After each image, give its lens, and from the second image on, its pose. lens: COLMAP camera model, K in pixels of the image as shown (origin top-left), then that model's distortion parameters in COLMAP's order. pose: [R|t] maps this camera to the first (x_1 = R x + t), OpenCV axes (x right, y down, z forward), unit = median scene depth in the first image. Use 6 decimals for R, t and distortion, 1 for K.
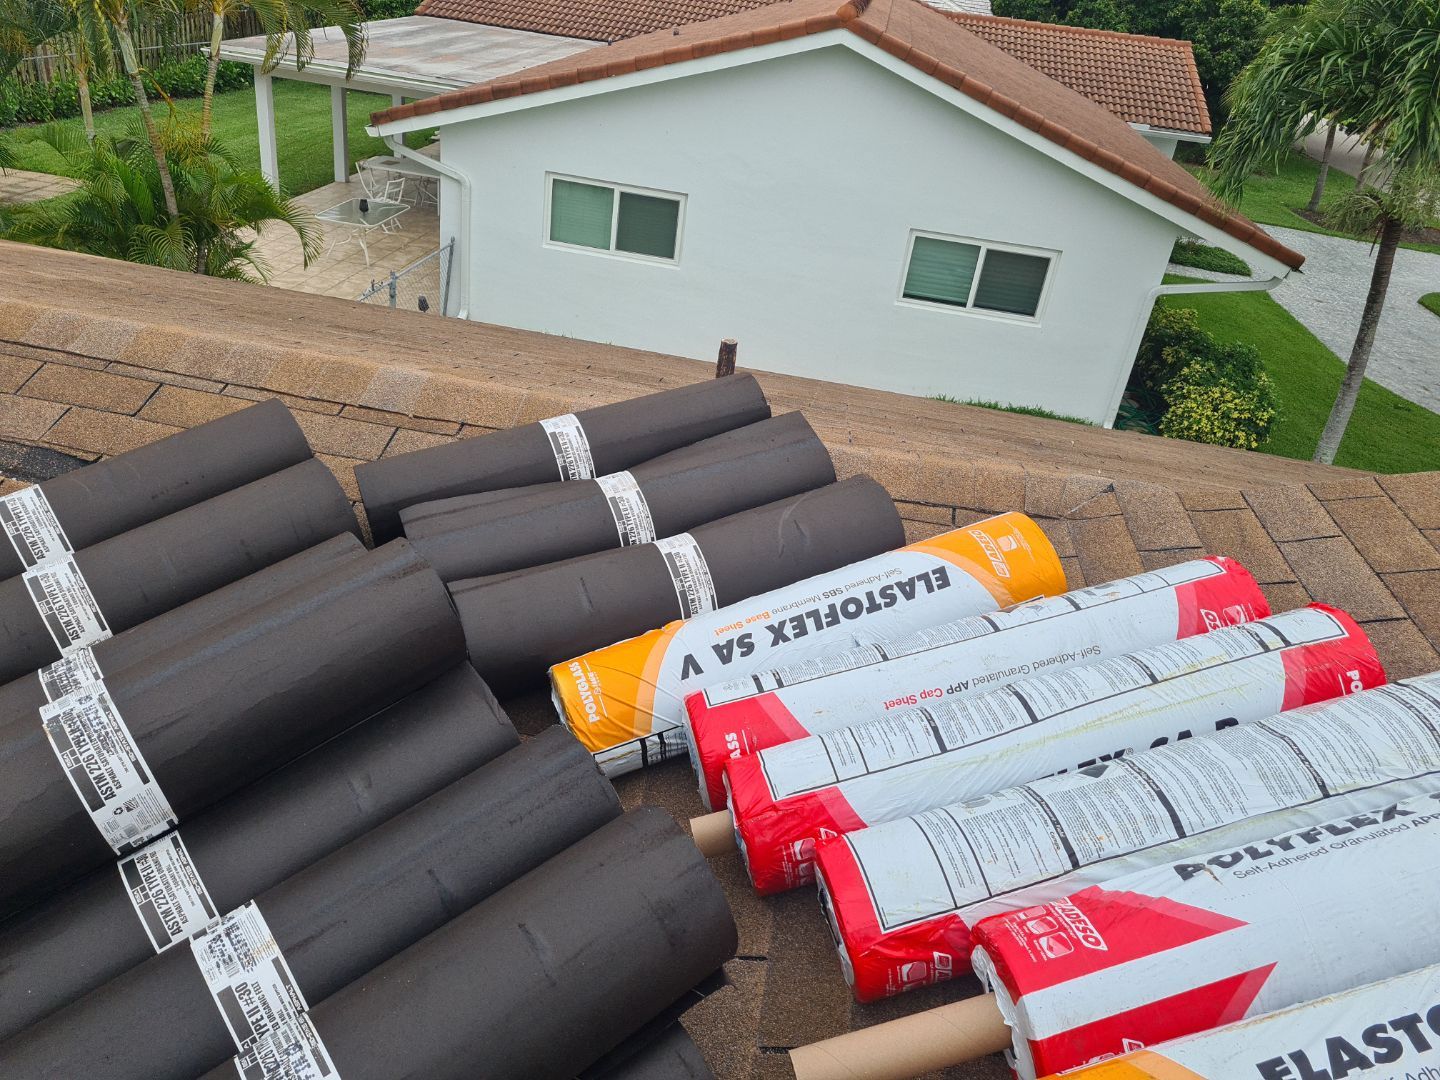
lens RADIAL K [[1045.9, 0, 720.0], [0, 1045.9, 540.0], [0, 0, 1]] dist [0.034754, -0.040755]
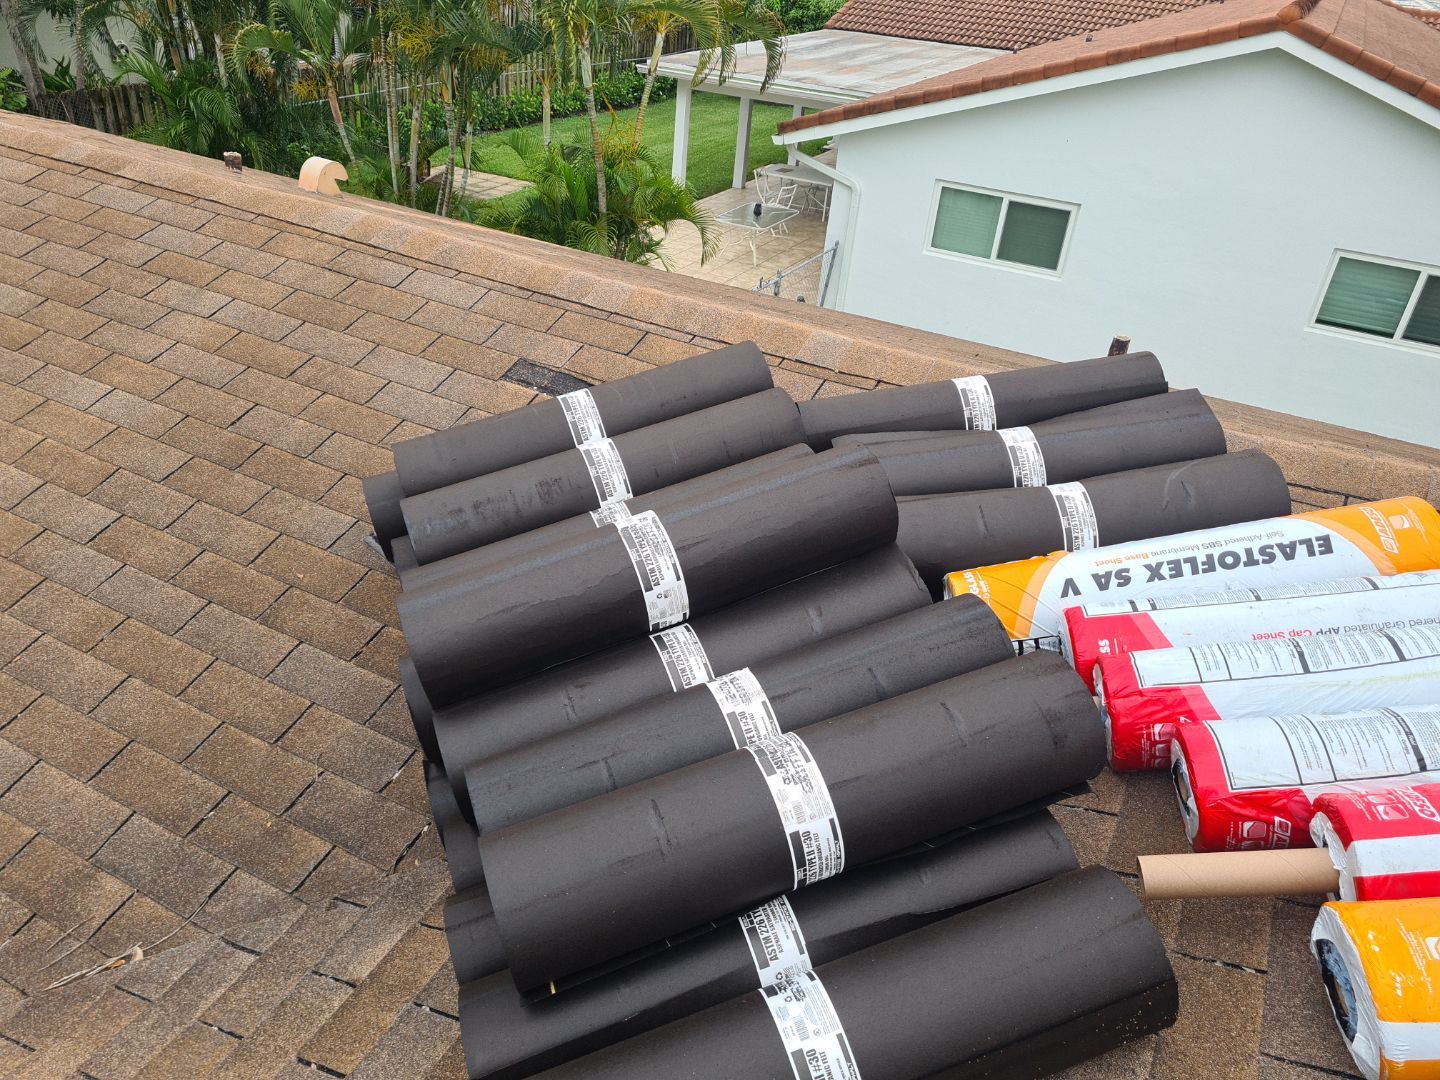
lens RADIAL K [[1045.9, 0, 720.0], [0, 1045.9, 540.0], [0, 0, 1]] dist [0.034754, -0.040755]
pose [[0.941877, 0.124769, -0.311931, -0.033732], [-0.127243, 0.991793, 0.012495, 0.092728], [0.310930, 0.027922, 0.950023, -0.205241]]
